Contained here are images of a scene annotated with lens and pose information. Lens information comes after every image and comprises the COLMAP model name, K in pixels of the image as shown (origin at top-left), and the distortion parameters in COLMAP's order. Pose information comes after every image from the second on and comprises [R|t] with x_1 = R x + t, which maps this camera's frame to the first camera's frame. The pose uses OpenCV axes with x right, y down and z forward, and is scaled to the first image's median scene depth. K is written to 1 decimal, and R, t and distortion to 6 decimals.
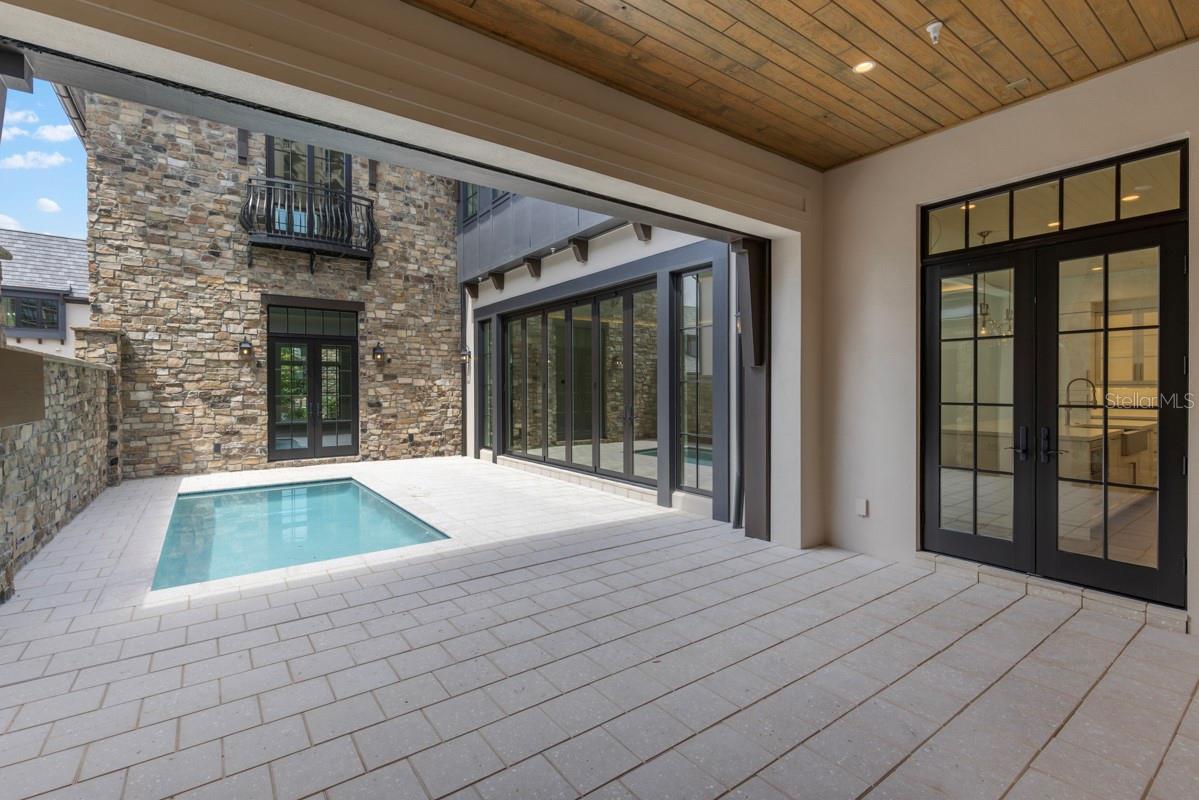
lens RADIAL K [[536.3, 0, 597.4], [0, 536.3, 392.5], [0, 0, 1]] dist [0.003415, 0.000671]
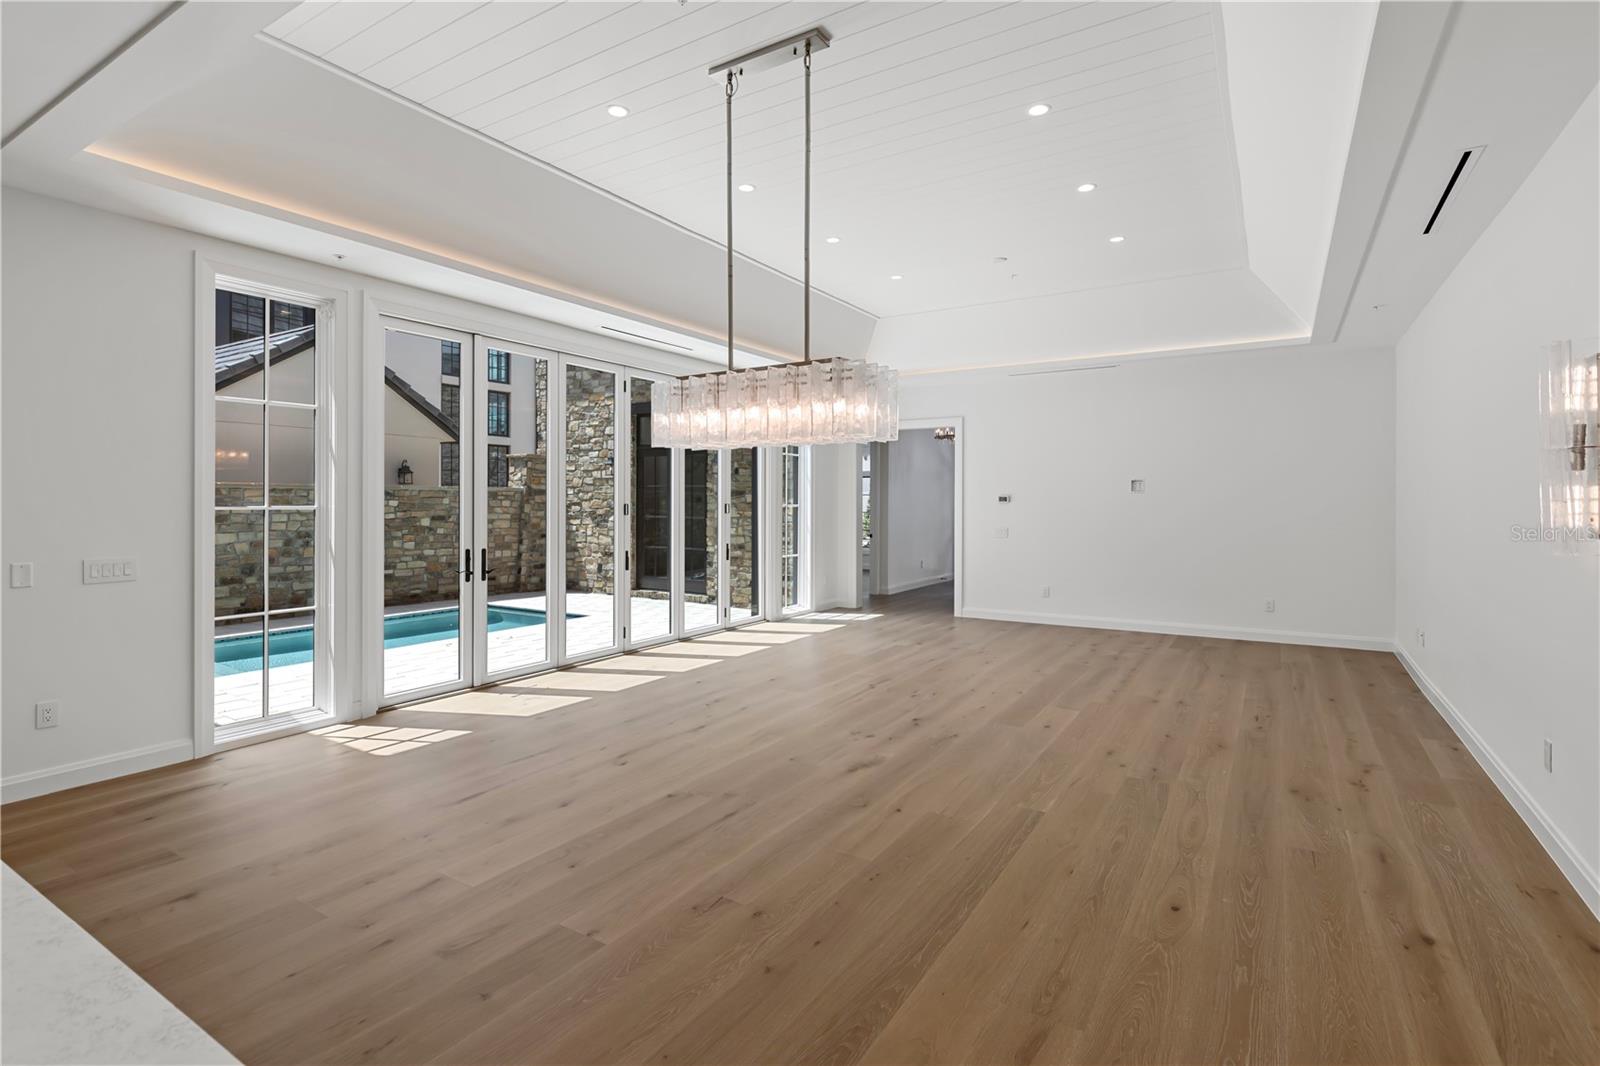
lens RADIAL K [[765.6, 0, 797.8], [0, 765.6, 503.7], [0, 0, 1]] dist [0.001200, -0.000540]
pose [[0.372813, 0.005616, -0.927890, 0.708927], [-0.013633, 0.999907, 0.000574, -0.019773], [0.927806, 0.012436, 0.372855, 0.802916]]
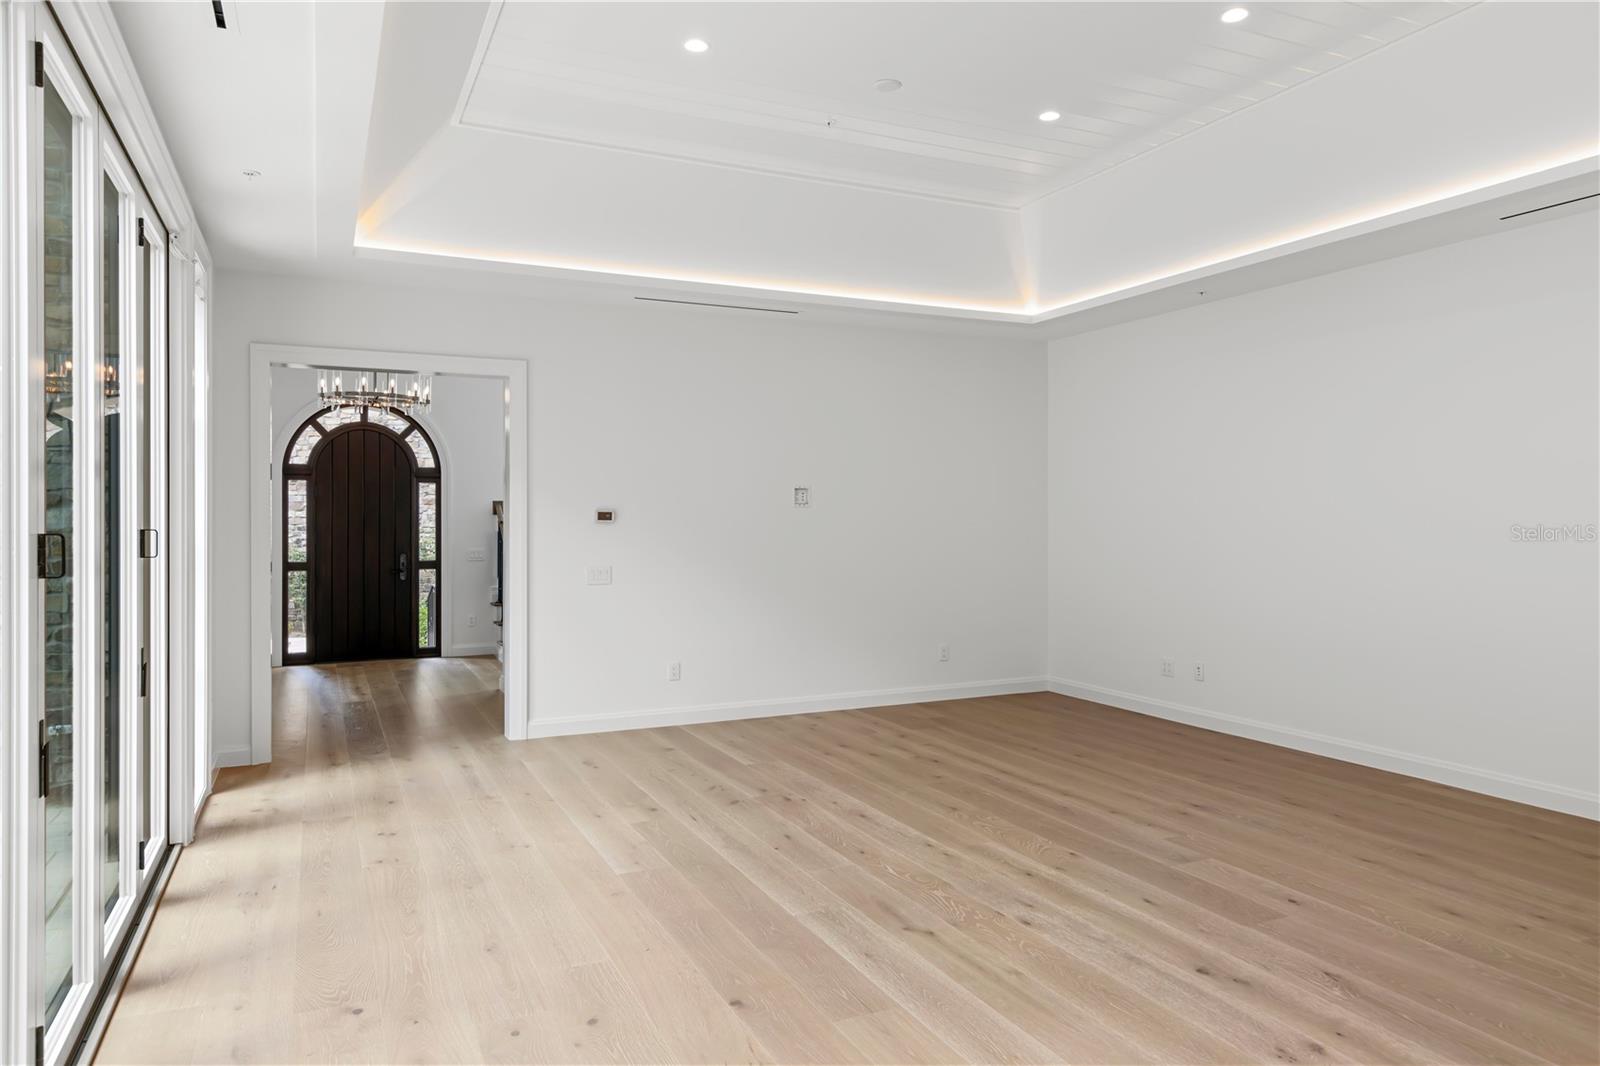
lens RADIAL K [[1029.9, 0, 799.6], [0, 1029.9, 526.2], [0, 0, 1]] dist [0.006096, 0.000536]
pose [[0.981827, 0.001760, -0.189772, 0.183728], [-0.002806, 0.999982, -0.005243, -0.017790], [0.189759, 0.005680, 0.981814, 0.713211]]
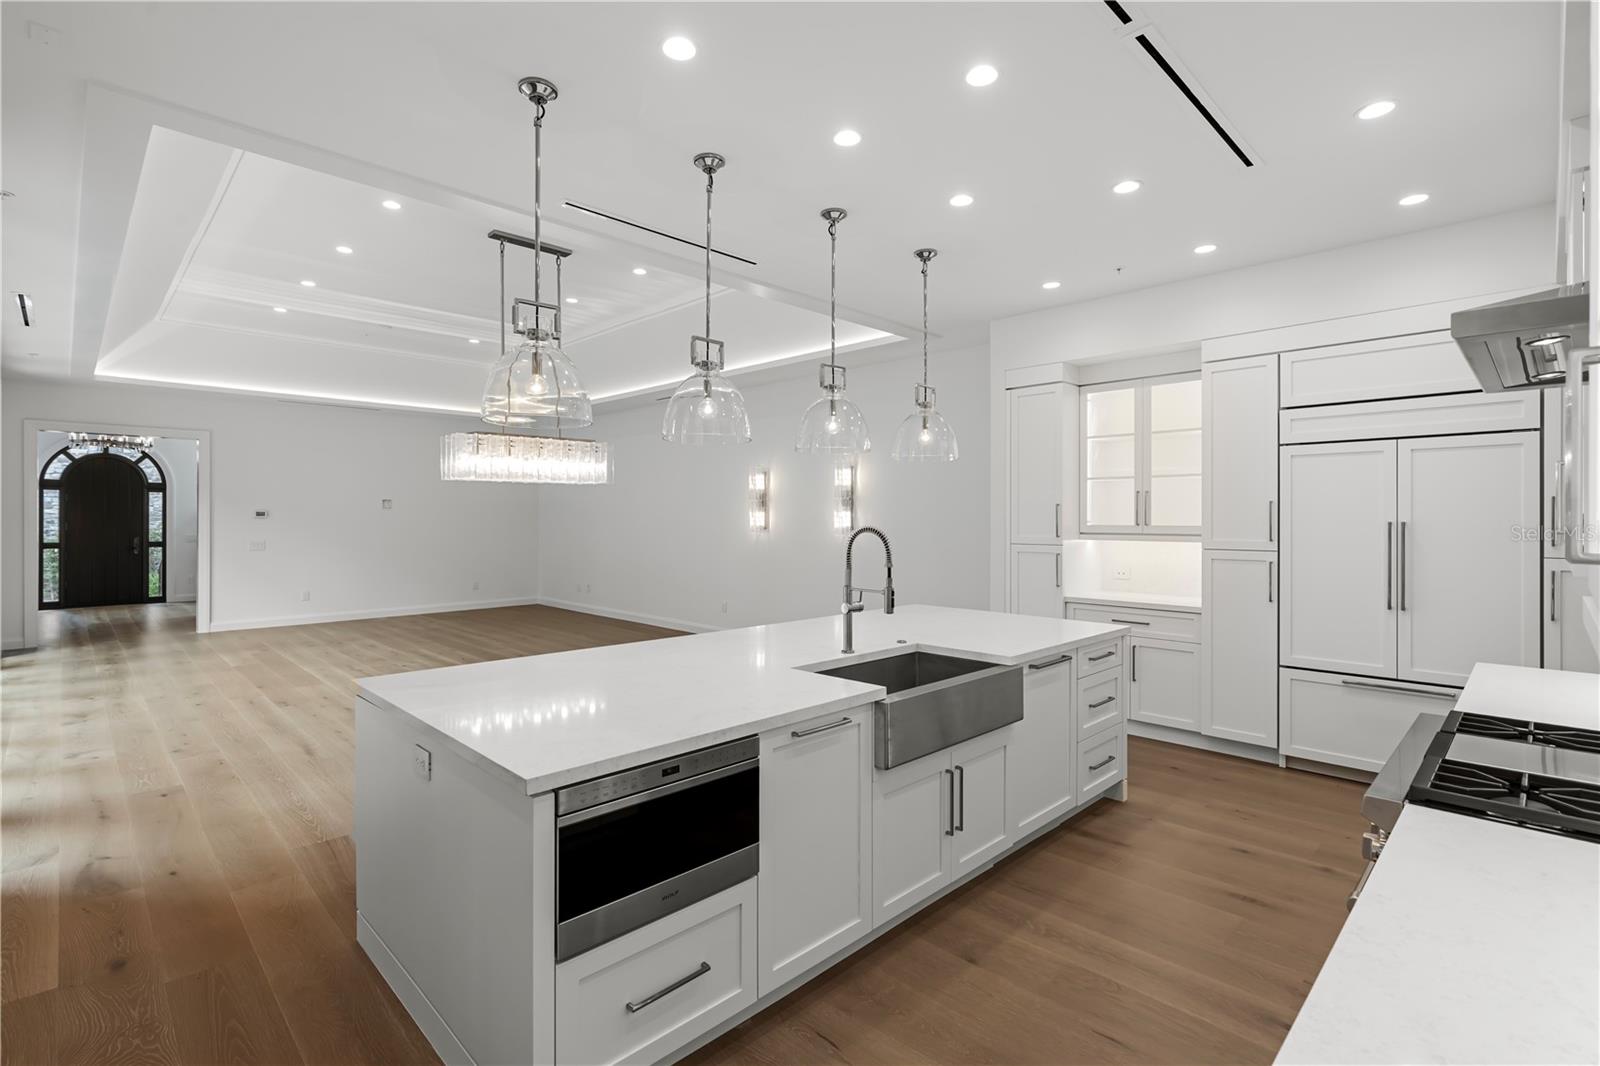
lens RADIAL K [[745.4, 0, 797.5], [0, 745.4, 520.6], [0, 0, 1]] dist [-0.001031, -0.000229]
pose [[0.988617, 0.003713, 0.150410, 0.472835], [-0.002545, 0.999965, -0.007959, -0.013677], [-0.150435, 0.007486, 0.988592, 0.304558]]
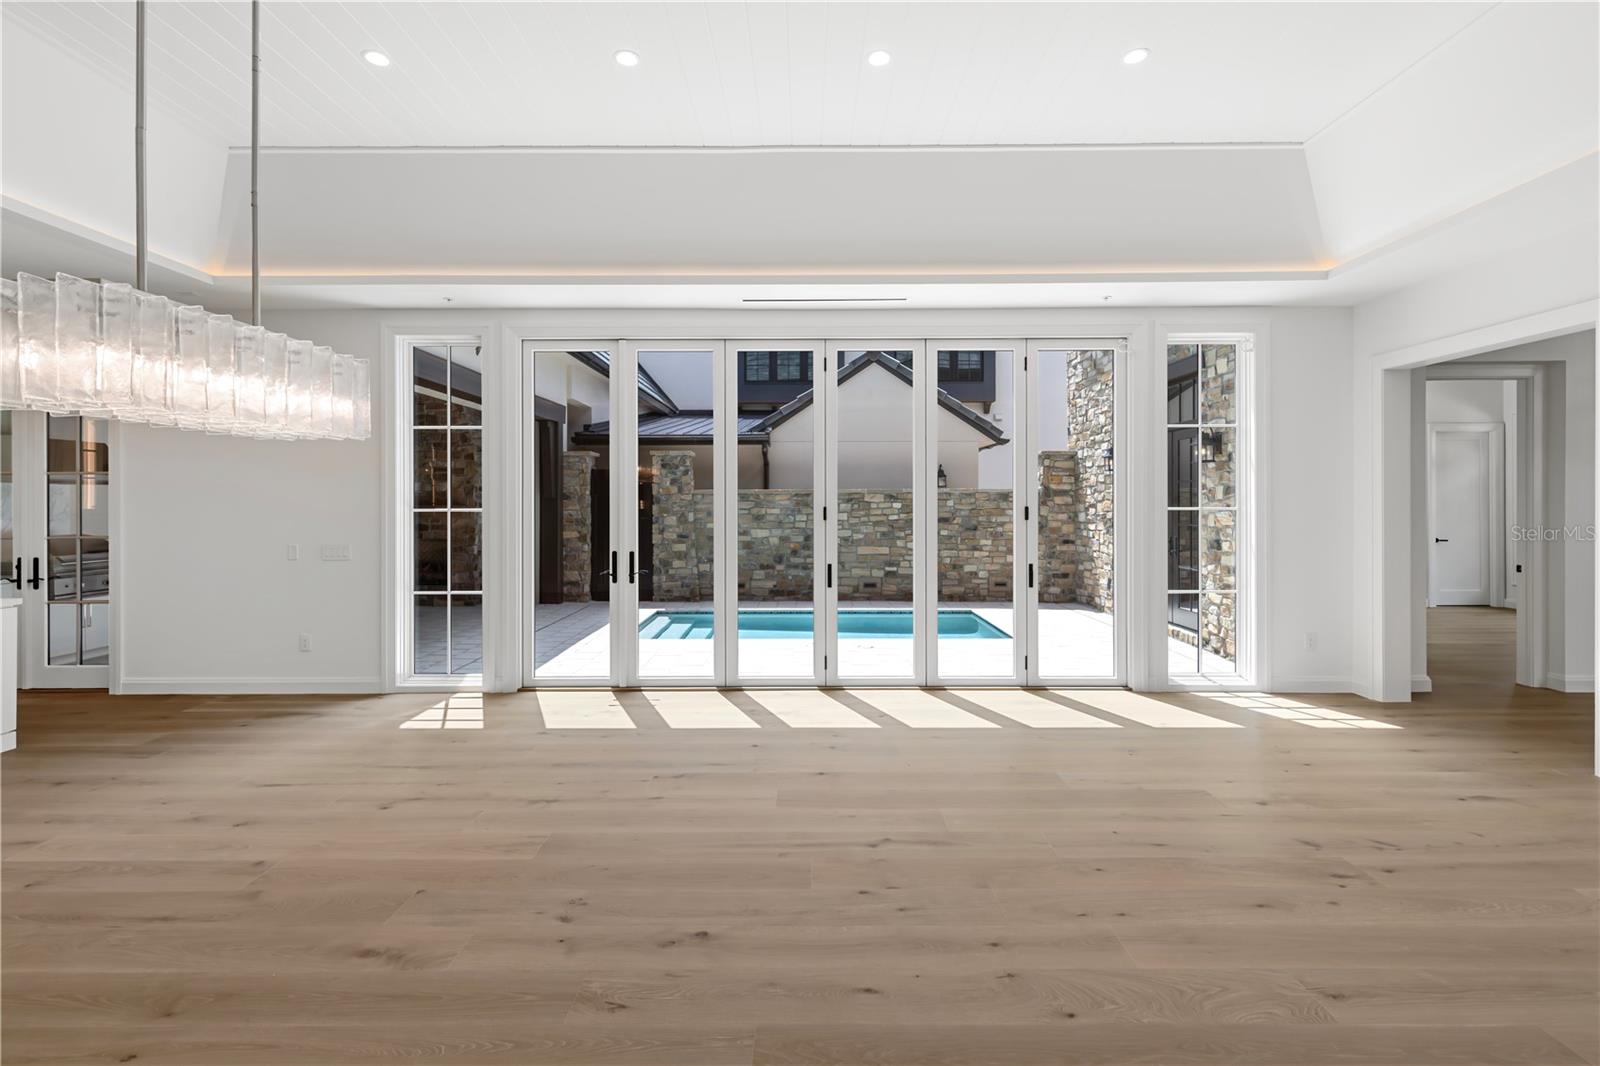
lens RADIAL K [[722.4, 0, 803.4], [0, 722.4, 502.5], [0, 0, 1]] dist [0.004338, -0.000222]
pose [[-0.590806, 0.002996, -0.806808, 0.432711], [-0.005360, 0.999956, 0.007638, -0.024468], [0.806796, 0.008837, -0.590764, 1.252943]]
